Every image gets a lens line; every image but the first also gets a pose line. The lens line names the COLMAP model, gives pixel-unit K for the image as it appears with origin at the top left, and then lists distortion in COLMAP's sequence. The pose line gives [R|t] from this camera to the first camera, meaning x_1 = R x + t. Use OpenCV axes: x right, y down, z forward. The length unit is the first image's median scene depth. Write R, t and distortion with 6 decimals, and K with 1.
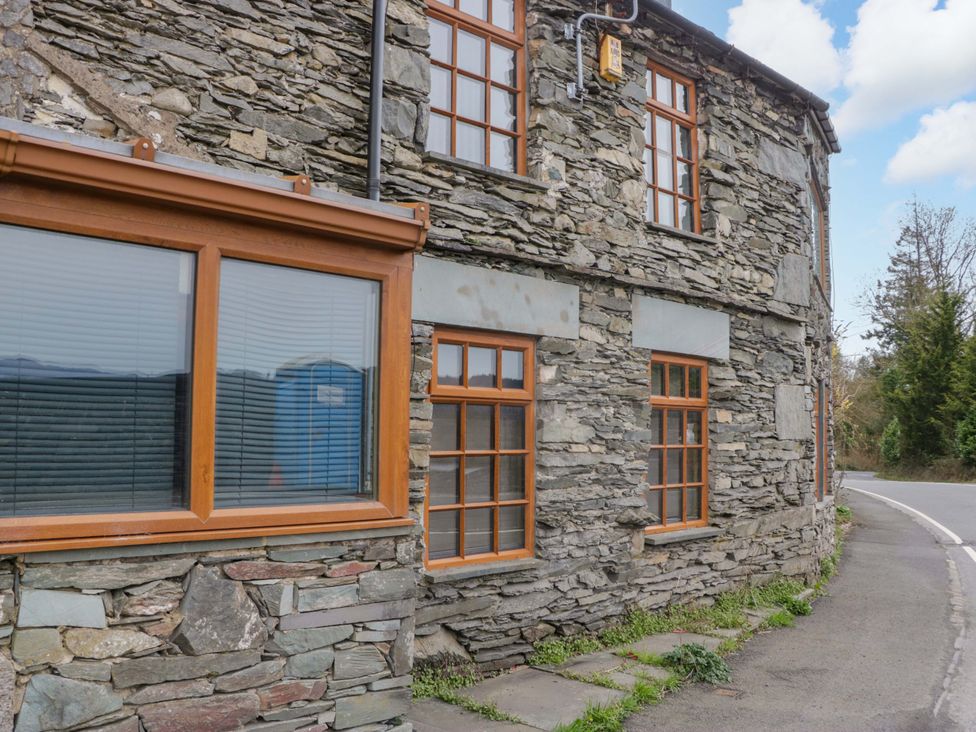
lens RADIAL K [[907.4, 0, 474.4], [0, 907.4, 367.4], [0, 0, 1]] dist [-0.205280, 0.212791]
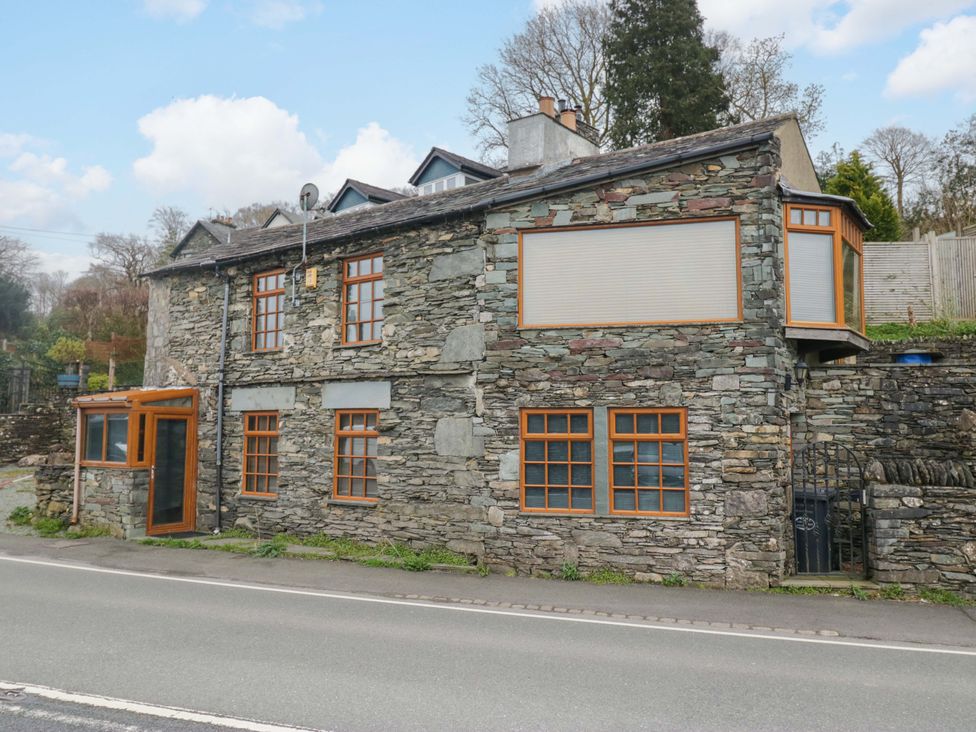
lens RADIAL K [[772.6, 0, 486.6], [0, 772.6, 350.6], [0, 0, 1]] dist [0.004579, -0.001463]
pose [[0.183791, -0.111549, -0.976615, 2.122272], [0.068406, 0.992583, -0.100500, 0.053344], [0.980582, -0.048335, 0.190058, 1.067614]]
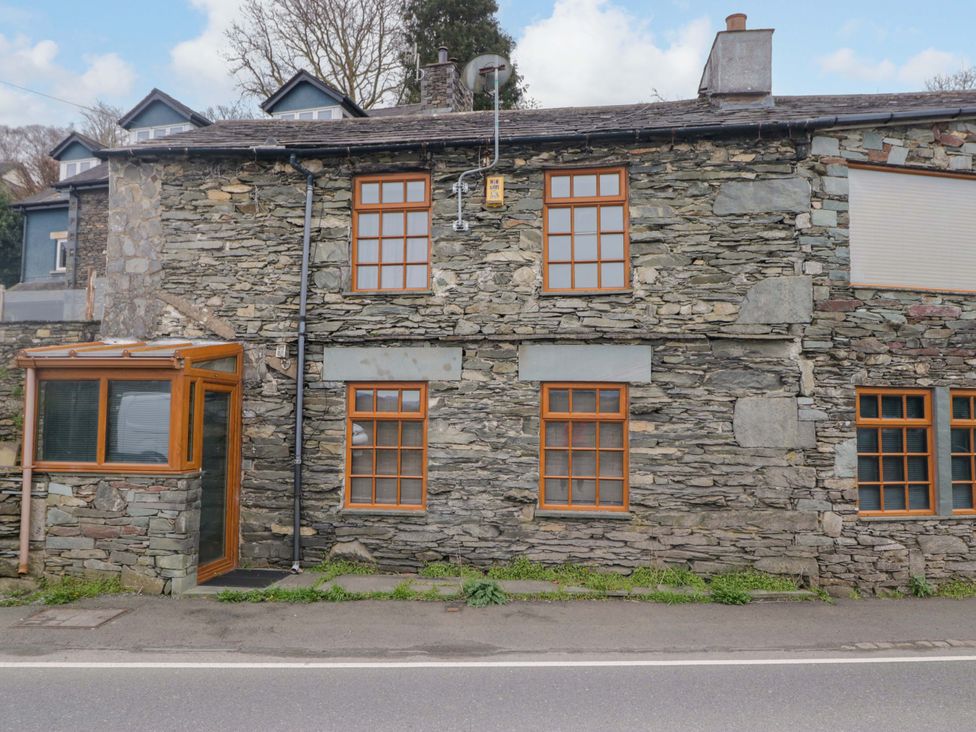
lens RADIAL K [[744.2, 0, 489.2], [0, 744.2, 359.4], [0, 0, 1]] dist [0.006735, -0.002076]
pose [[0.617515, -0.065001, -0.783868, 1.145388], [0.051974, 0.997773, -0.041794, -0.009244], [0.784840, -0.014932, 0.619519, 0.199264]]
